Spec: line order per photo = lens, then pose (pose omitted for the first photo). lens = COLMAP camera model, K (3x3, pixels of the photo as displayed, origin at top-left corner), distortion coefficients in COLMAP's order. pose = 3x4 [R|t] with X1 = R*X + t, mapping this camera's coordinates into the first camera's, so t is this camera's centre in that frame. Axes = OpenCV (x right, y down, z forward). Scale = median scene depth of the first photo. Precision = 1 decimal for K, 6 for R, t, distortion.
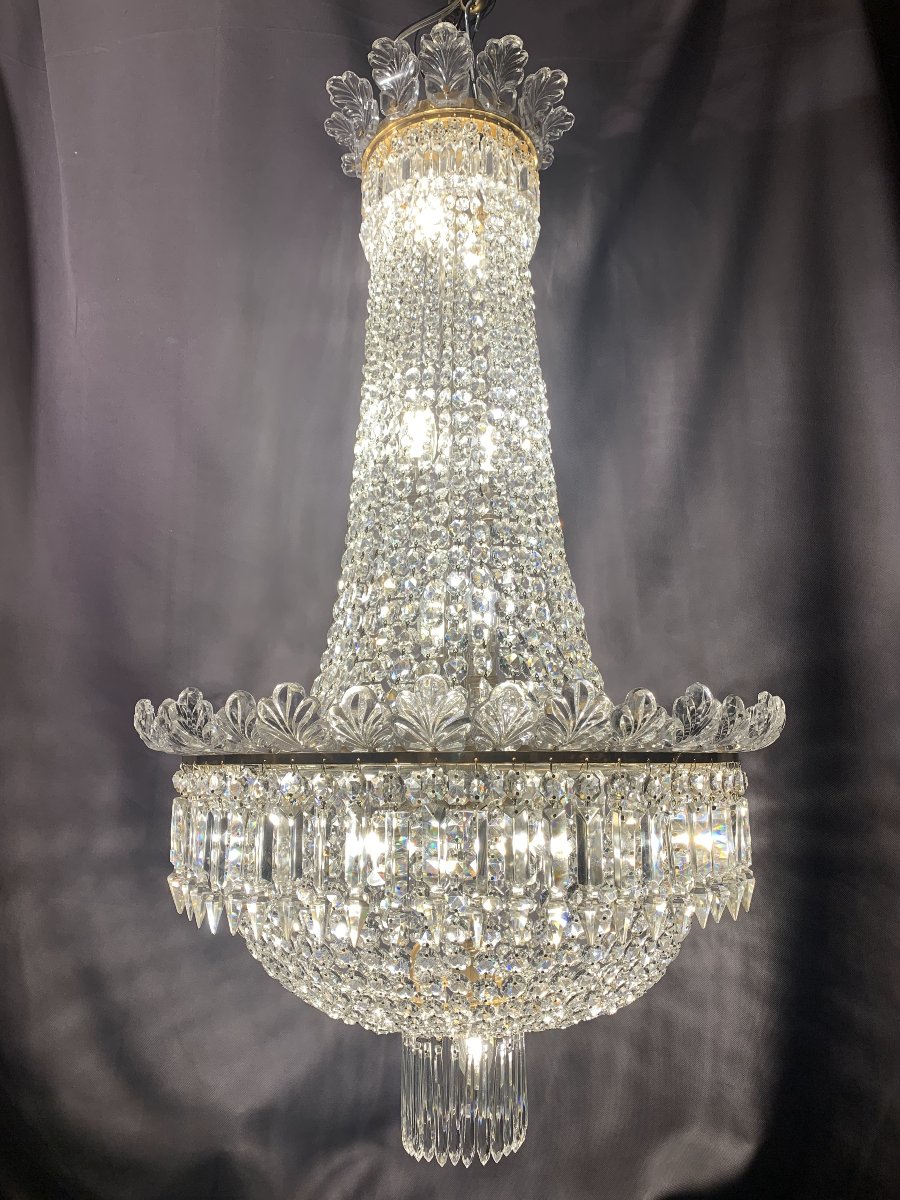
lens RADIAL K [[911.9, 0, 450.0], [0, 911.9, 600.0], [0, 0, 1]] dist [0.078638, -0.004592]
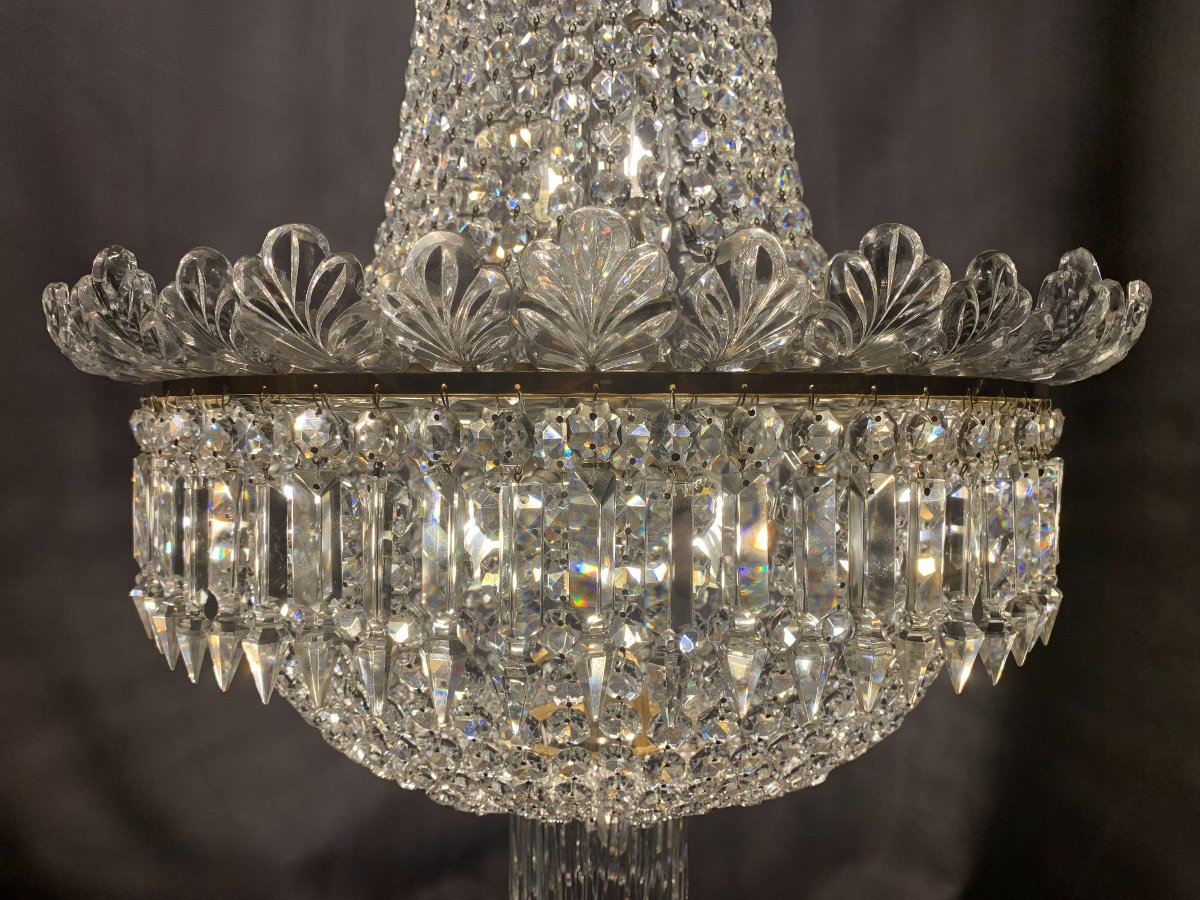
lens RADIAL K [[911.9, 0, 632.3], [0, 911.9, 450.2], [0, 0, 1]] dist [0.078638, -0.004592]
pose [[0.993288, 0.005894, 0.115518, -0.068580], [-0.029233, 0.979070, 0.201412, 0.131656], [-0.111913, -0.203437, 0.972671, 0.606918]]
